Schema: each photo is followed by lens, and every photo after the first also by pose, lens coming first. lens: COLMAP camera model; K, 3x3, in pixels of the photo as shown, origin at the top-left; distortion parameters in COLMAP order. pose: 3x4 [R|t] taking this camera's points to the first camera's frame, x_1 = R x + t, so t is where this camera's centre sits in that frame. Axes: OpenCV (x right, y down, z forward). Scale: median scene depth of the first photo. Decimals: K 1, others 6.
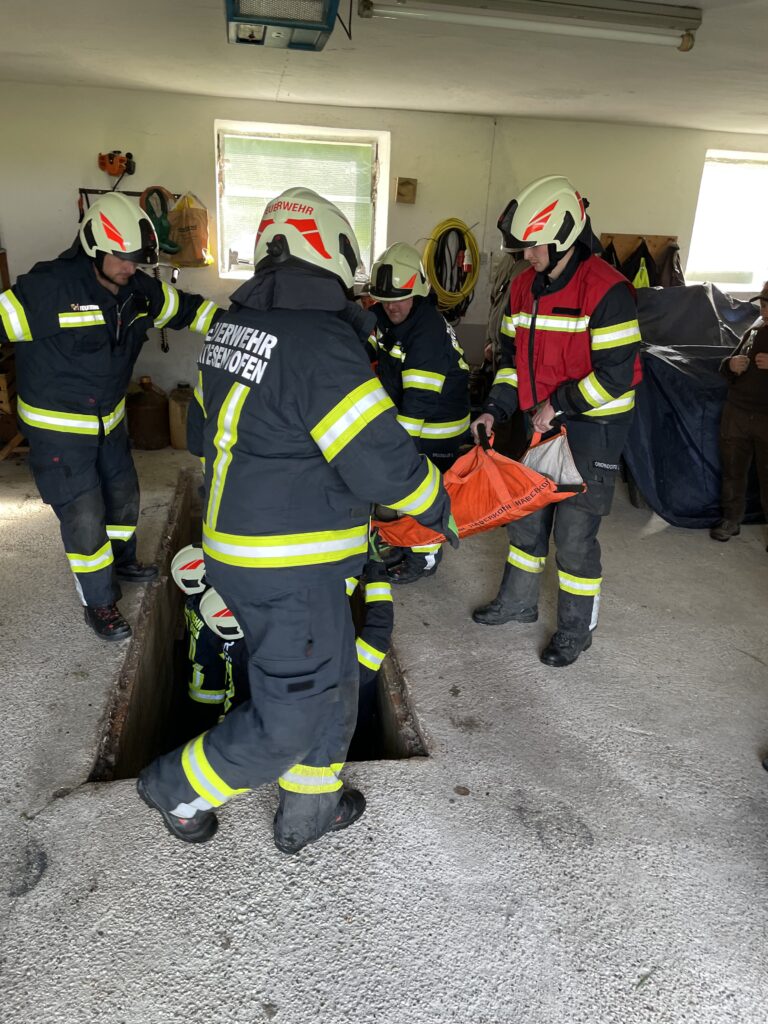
lens RADIAL K [[775.7, 0, 395.8], [0, 775.7, 514.1], [0, 0, 1]] dist [0.079710, -0.098183]
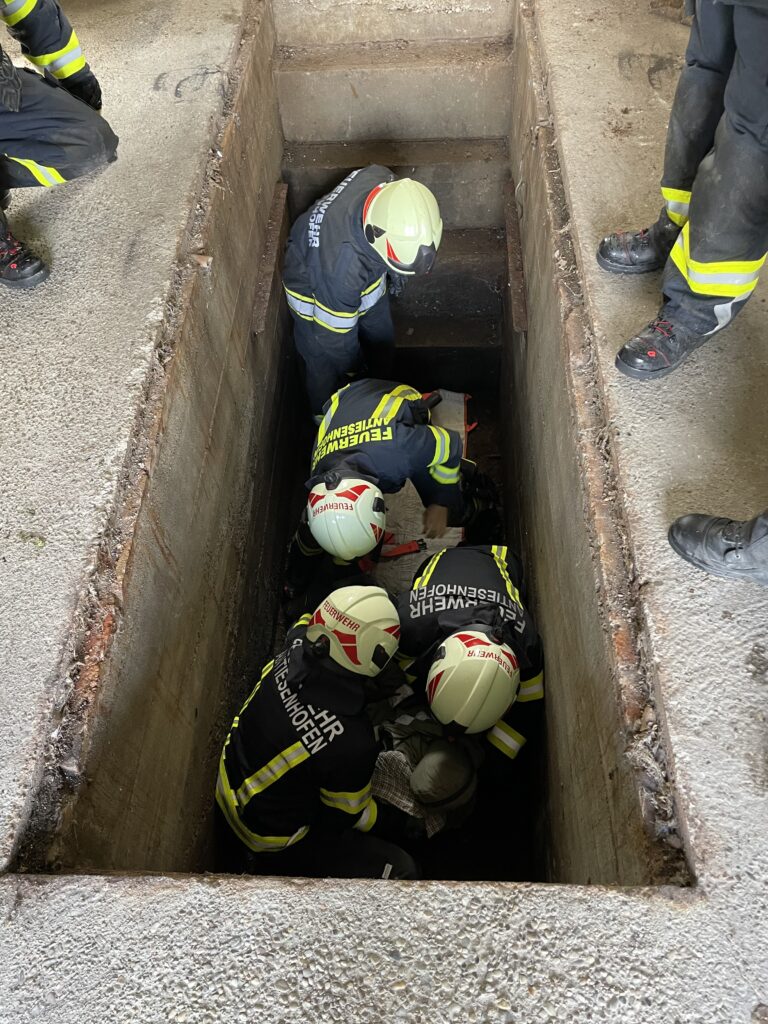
lens RADIAL K [[775.7, 0, 379.7], [0, 775.7, 521.7], [0, 0, 1]] dist [0.079710, -0.098183]
pose [[0.977054, 0.112840, -0.180646, -0.037161], [0.012674, 0.815827, 0.578157, -0.061993], [0.212615, -0.567180, 0.795677, 0.334817]]
